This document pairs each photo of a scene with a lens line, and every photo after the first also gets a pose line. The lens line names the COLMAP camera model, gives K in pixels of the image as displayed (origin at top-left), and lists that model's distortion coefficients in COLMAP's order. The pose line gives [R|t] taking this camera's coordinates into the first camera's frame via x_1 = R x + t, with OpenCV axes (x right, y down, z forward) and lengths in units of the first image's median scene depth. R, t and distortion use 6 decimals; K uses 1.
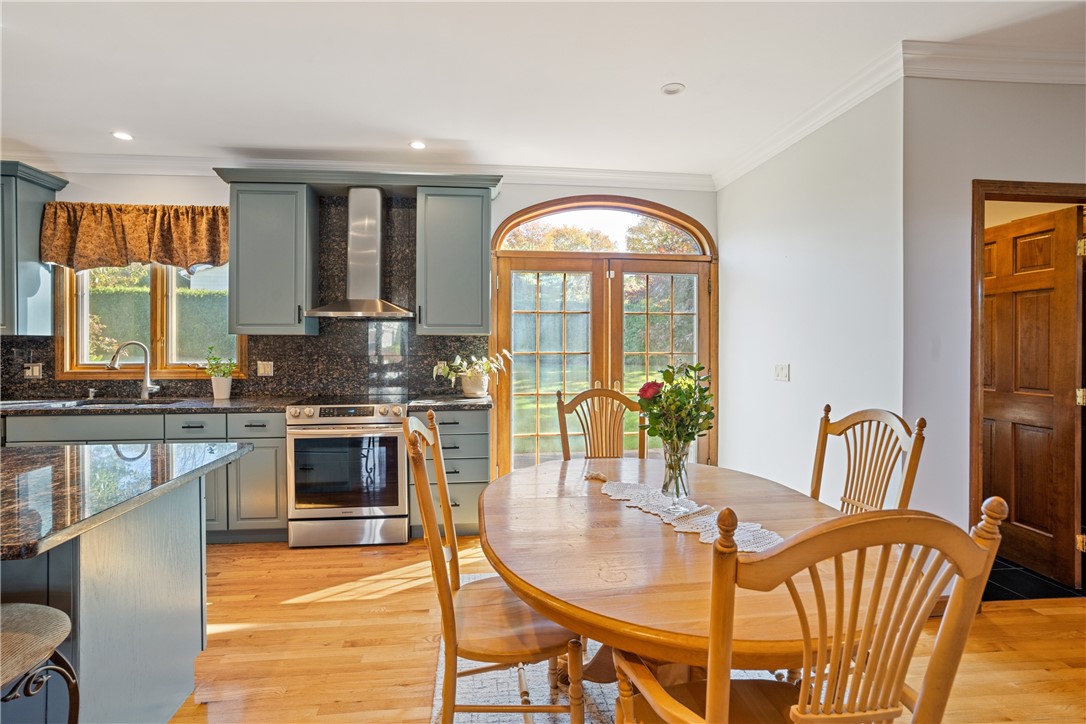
lens RADIAL K [[509.3, 0, 539.4], [0, 509.3, 344.8], [0, 0, 1]] dist [-0.058954, 0.029017]
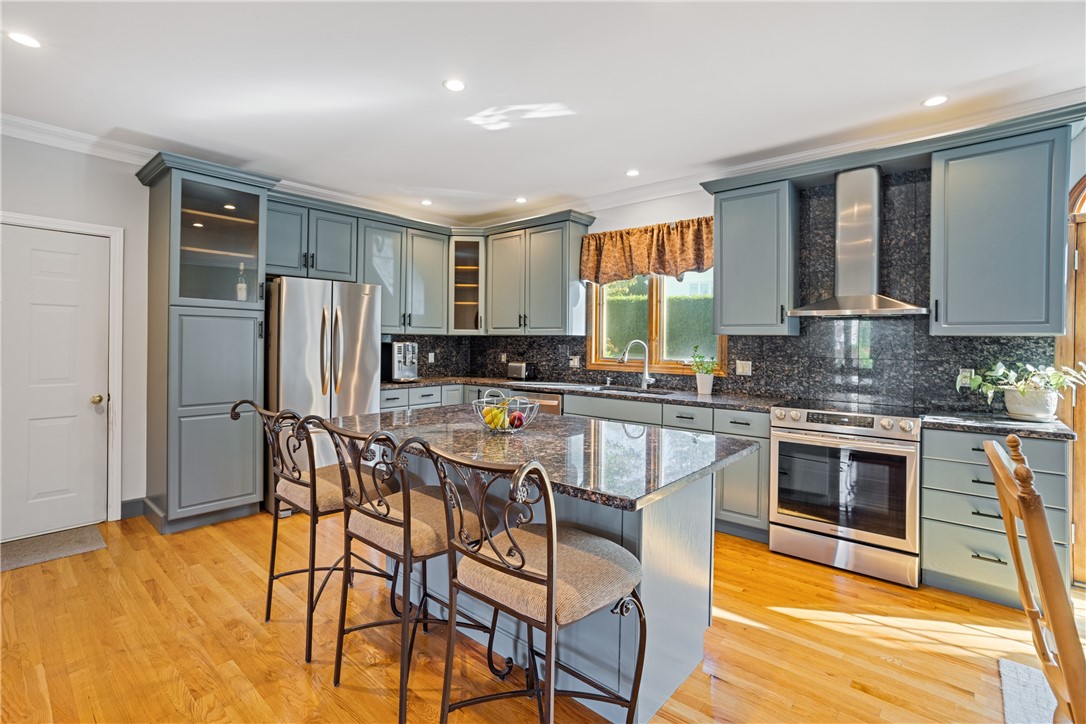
lens RADIAL K [[506.9, 0, 523.5], [0, 506.9, 339.7], [0, 0, 1]] dist [-0.054838, 0.028343]
pose [[0.658546, 0.006660, -0.752511, -0.074395], [-0.014726, 0.999883, -0.004037, 0.000405], [0.752396, 0.013740, 0.658568, -0.017205]]
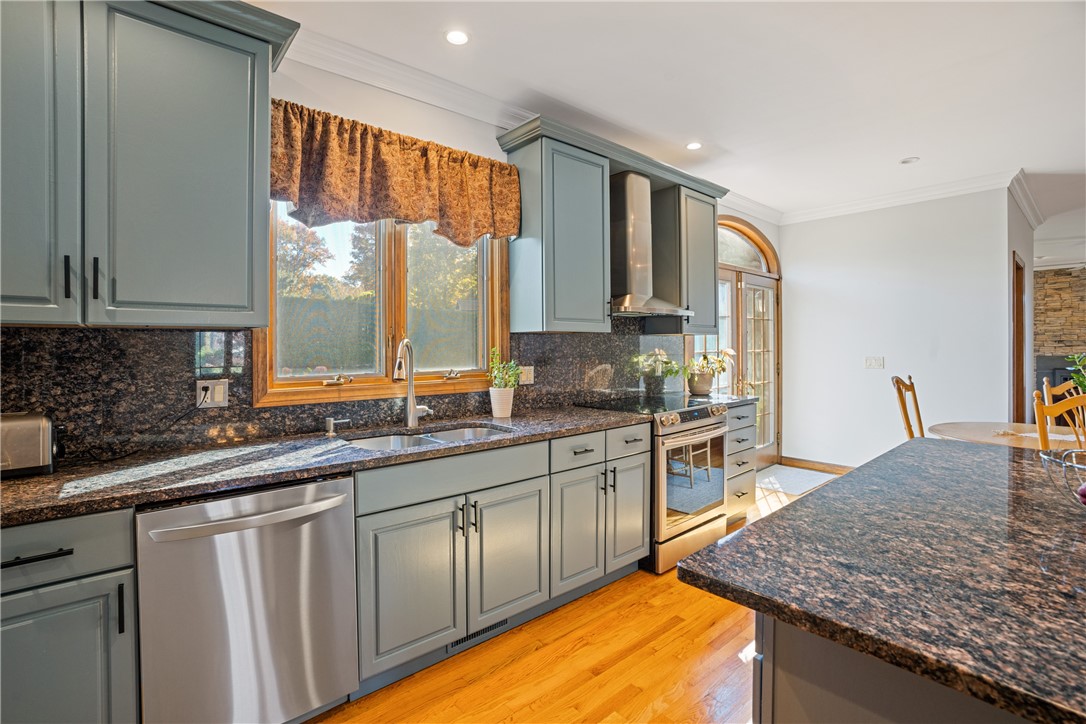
lens RADIAL K [[506.9, 0, 523.5], [0, 506.9, 339.7], [0, 0, 1]] dist [-0.054838, 0.028343]
pose [[0.835587, 0.001894, 0.549354, -1.043581], [0.006027, 0.999902, -0.012614, 0.001896], [-0.549324, 0.013851, 0.835494, 0.350908]]
